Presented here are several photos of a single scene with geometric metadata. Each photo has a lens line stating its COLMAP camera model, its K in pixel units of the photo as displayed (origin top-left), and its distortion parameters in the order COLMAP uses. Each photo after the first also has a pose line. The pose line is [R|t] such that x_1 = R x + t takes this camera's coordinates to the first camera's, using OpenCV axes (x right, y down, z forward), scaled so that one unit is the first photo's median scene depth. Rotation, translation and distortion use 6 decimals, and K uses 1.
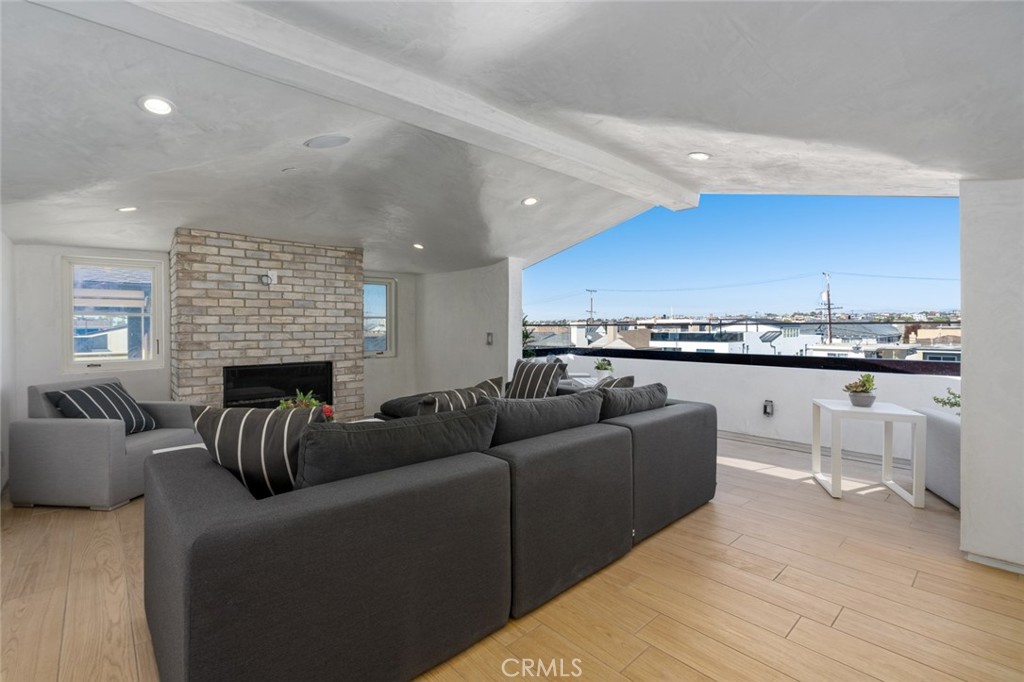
lens RADIAL K [[462.7, 0, 512.6], [0, 462.7, 332.4], [0, 0, 1]] dist [-0.005915, 0.002533]
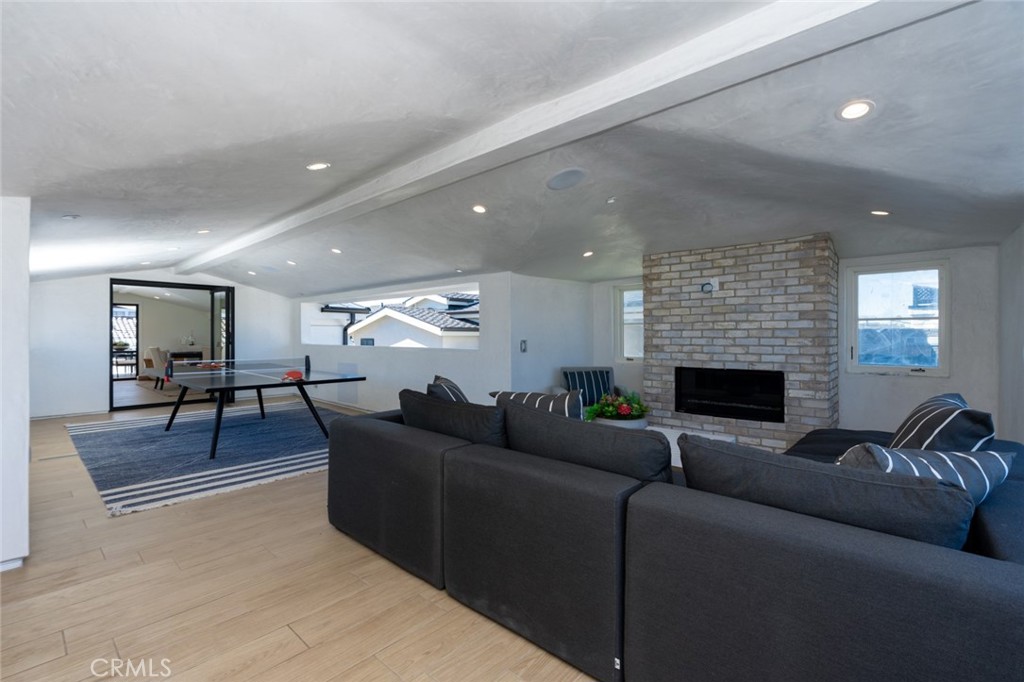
lens RADIAL K [[482.3, 0, 512.3], [0, 482.3, 340.4], [0, 0, 1]] dist [-0.004838, -0.000354]
pose [[0.077410, 0.016180, -0.996868, 0.519329], [-0.008181, 0.999845, 0.015593, -0.007359], [0.996966, 0.006948, 0.077530, 0.467291]]
